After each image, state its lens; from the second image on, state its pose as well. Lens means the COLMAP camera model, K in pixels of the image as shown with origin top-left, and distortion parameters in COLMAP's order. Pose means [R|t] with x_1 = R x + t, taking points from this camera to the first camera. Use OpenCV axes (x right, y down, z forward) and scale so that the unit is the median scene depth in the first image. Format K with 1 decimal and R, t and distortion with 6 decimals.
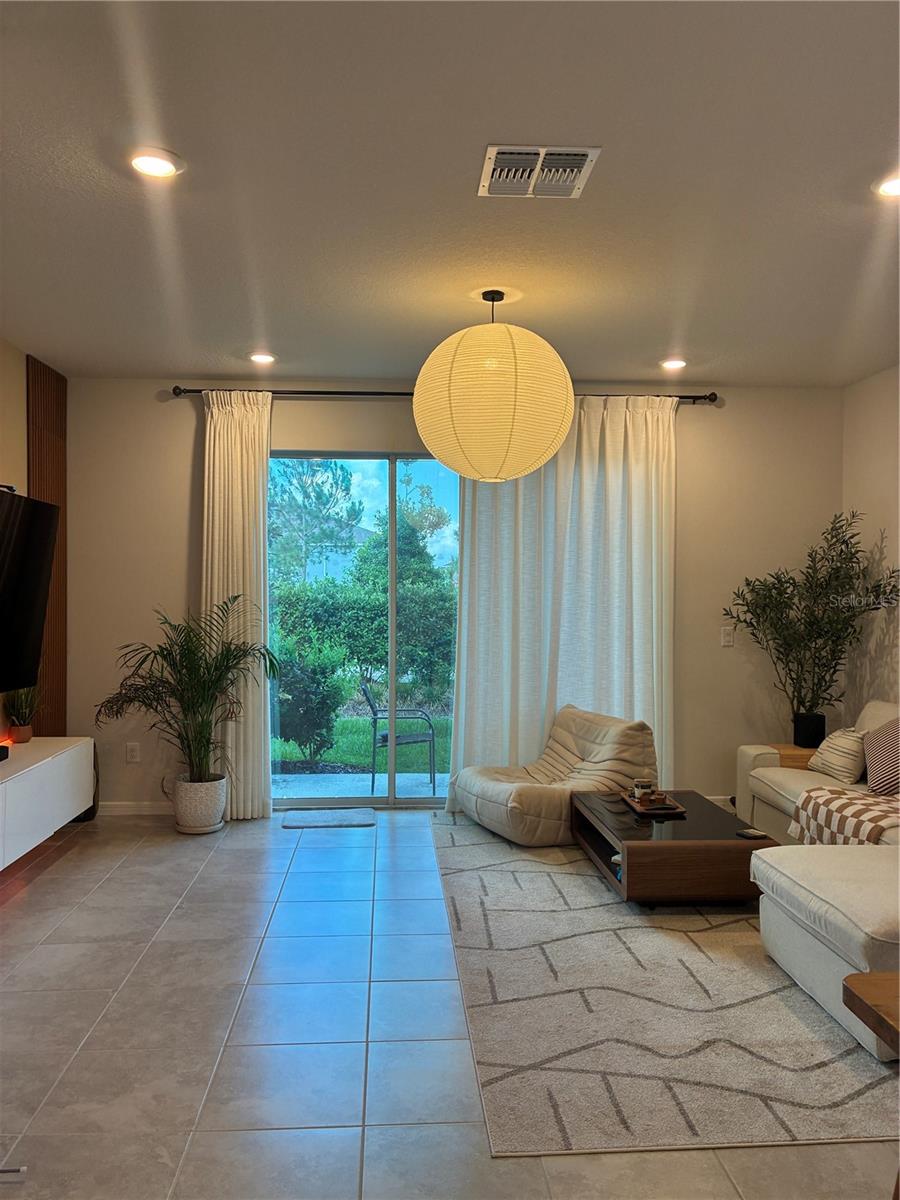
lens RADIAL K [[907.6, 0, 444.9], [0, 907.6, 599.4], [0, 0, 1]] dist [0.043762, -0.055059]
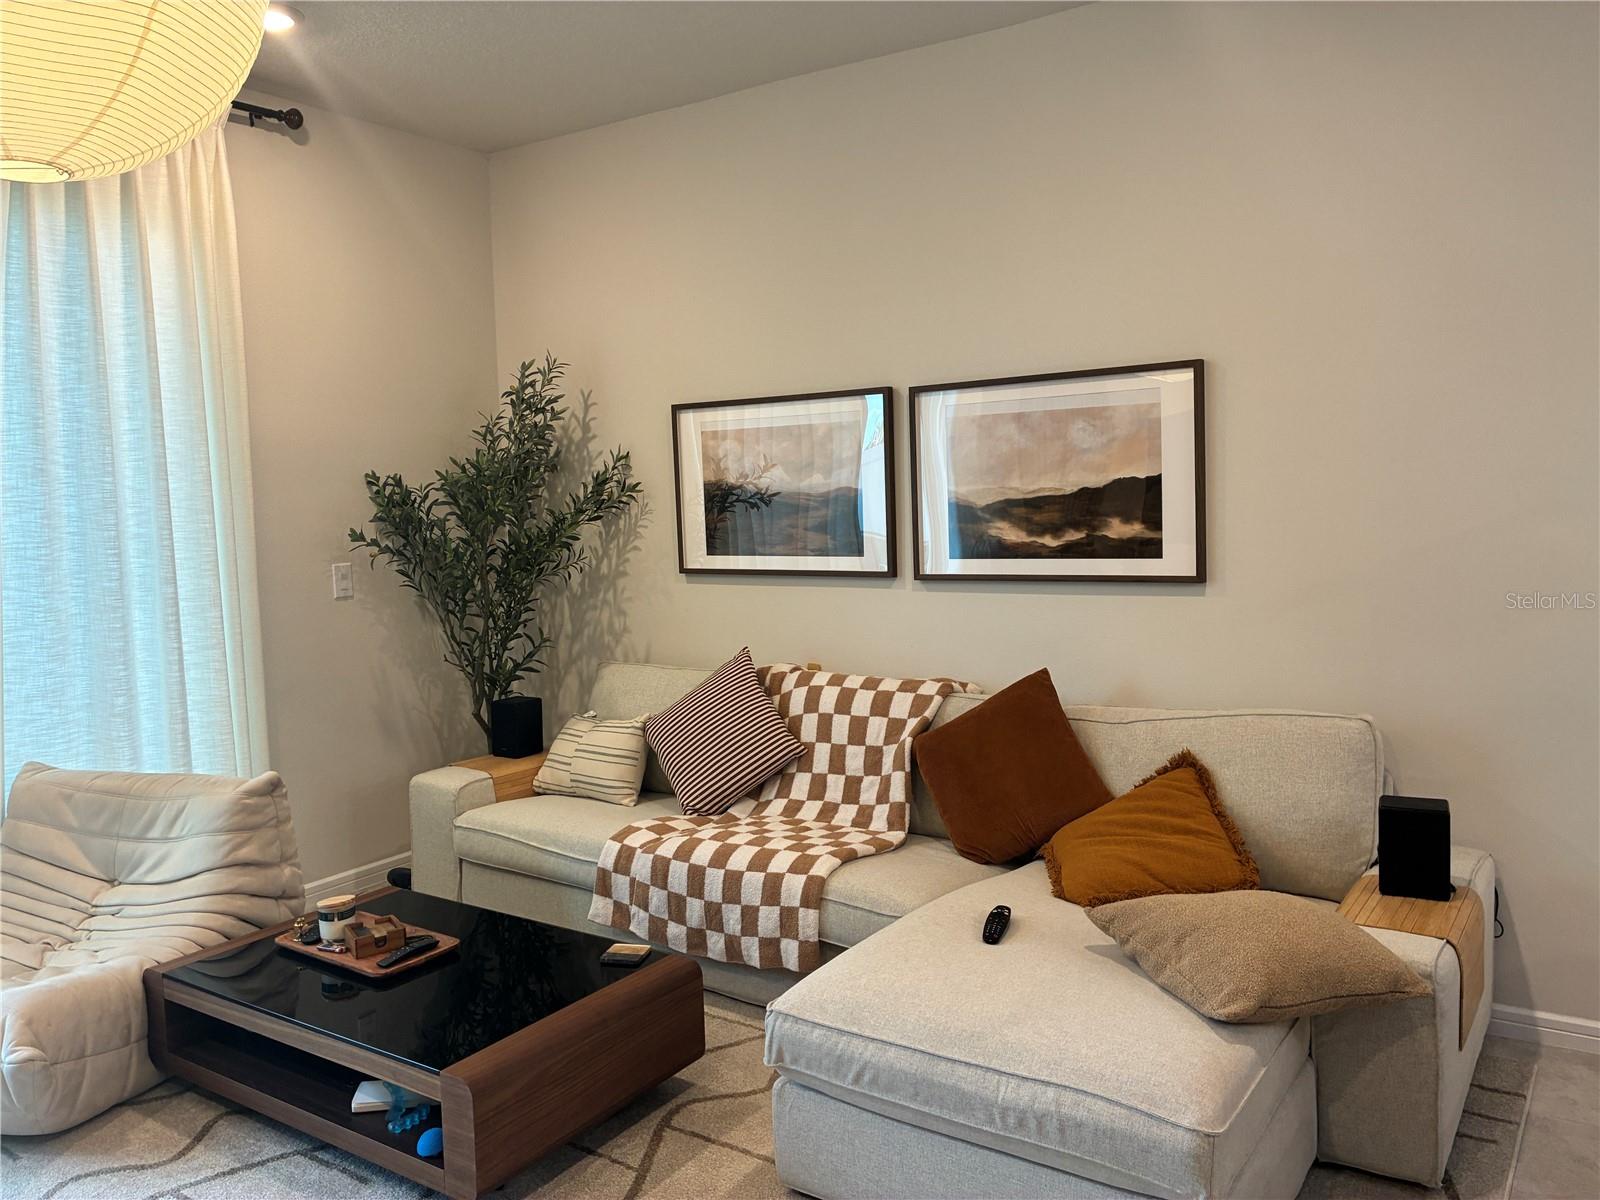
lens RADIAL K [[1210.1, 0, 804.8], [0, 1210.1, 591.8], [0, 0, 1]] dist [0.043762, -0.055059]
pose [[0.616191, -0.088801, 0.782575, -0.100420], [0.034989, 0.995729, 0.085438, -0.005426], [-0.786819, -0.025264, 0.616666, 0.381863]]
